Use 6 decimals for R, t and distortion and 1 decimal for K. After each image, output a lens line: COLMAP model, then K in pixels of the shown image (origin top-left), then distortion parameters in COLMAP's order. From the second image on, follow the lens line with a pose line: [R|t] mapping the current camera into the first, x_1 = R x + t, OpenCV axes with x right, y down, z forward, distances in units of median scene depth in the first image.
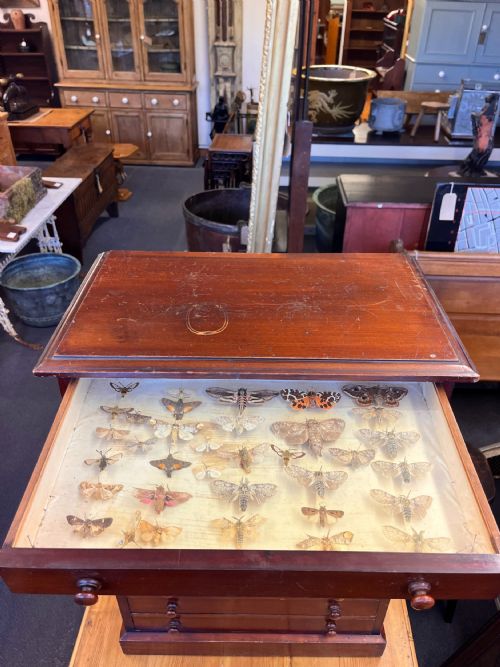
lens RADIAL K [[514.9, 0, 250.0], [0, 514.9, 329.1], [0, 0, 1]] dist [0.066417, -0.113122]
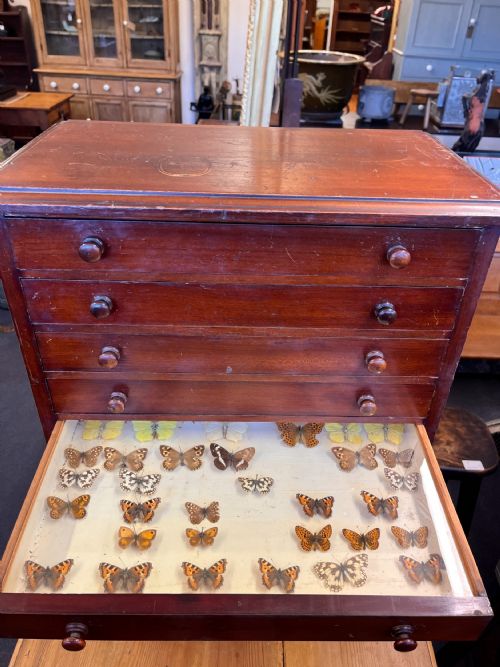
lens RADIAL K [[514.9, 0, 251.7], [0, 514.9, 336.0], [0, 0, 1]] dist [0.066417, -0.113122]
pose [[0.999343, 0.007434, 0.035480, -0.001160], [-0.007181, 0.999948, -0.007233, 0.037604], [-0.035532, 0.006973, 0.999344, 0.032034]]
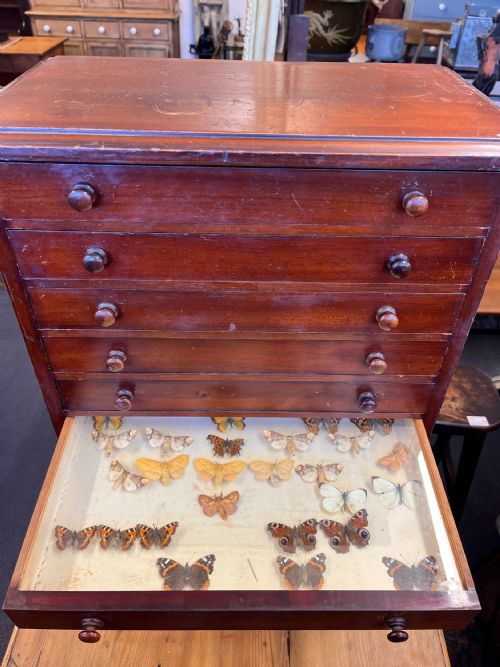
lens RADIAL K [[514.9, 0, 250.9], [0, 514.9, 340.7], [0, 0, 1]] dist [0.066417, -0.113122]
pose [[0.999616, 0.001243, 0.027687, -0.001099], [-0.003639, 0.996231, 0.086665, 0.037734], [-0.027475, -0.086732, 0.995853, 0.038602]]
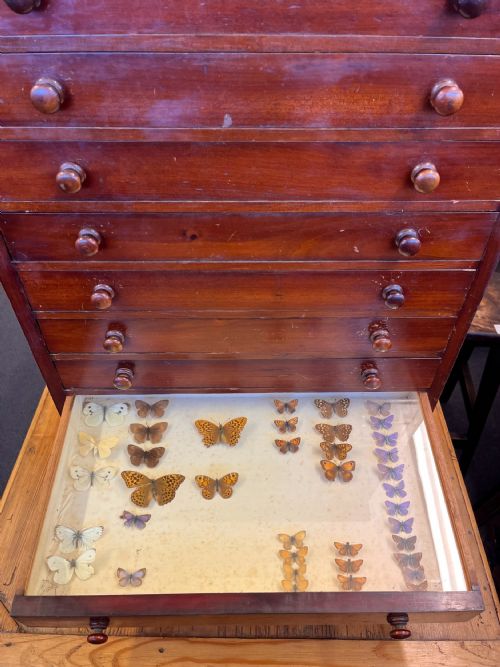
lens RADIAL K [[516.9, 0, 252.0], [0, 516.9, 345.4], [0, 0, 1]] dist [0.051204, -0.073032]
pose [[0.999626, -0.016351, 0.021900, -0.000499], [0.011799, 0.980960, 0.193849, 0.066343], [-0.024653, -0.193518, 0.980787, 0.067649]]
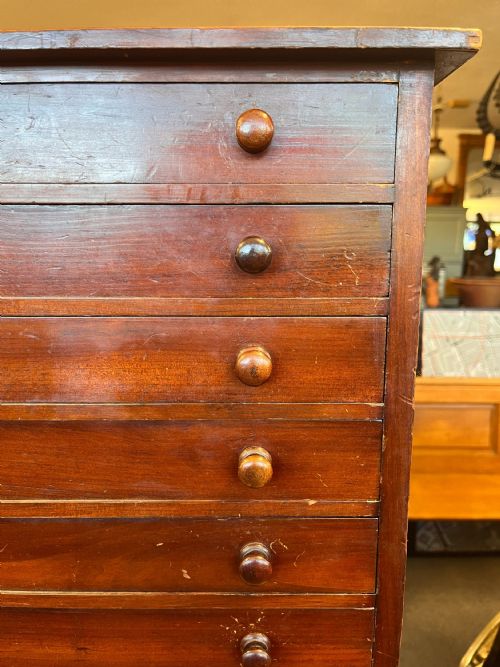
lens RADIAL K [[648.1, 0, 249.9], [0, 648.1, 335.4], [0, 0, 1]] dist [0.007078, 0.000000]
pose [[0.999962, -0.006707, 0.005556, 0.033584], [0.008308, 0.925972, -0.377500, 0.071571], [-0.002613, 0.377532, 0.925993, 0.079919]]
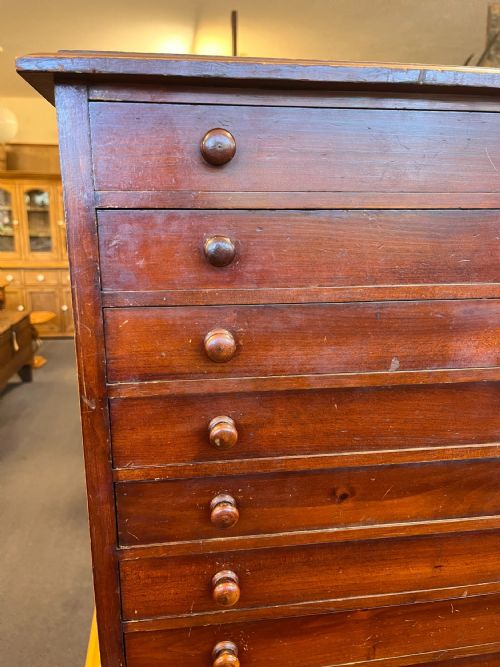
lens RADIAL K [[549.5, 0, 250.7], [0, 549.5, 328.9], [0, 0, 1]] dist [0.027173, -0.006900]
pose [[0.987506, -0.036559, 0.153282, -0.039913], [0.089593, 0.930460, -0.355272, 0.070510], [-0.129634, 0.364566, 0.922110, 0.080621]]
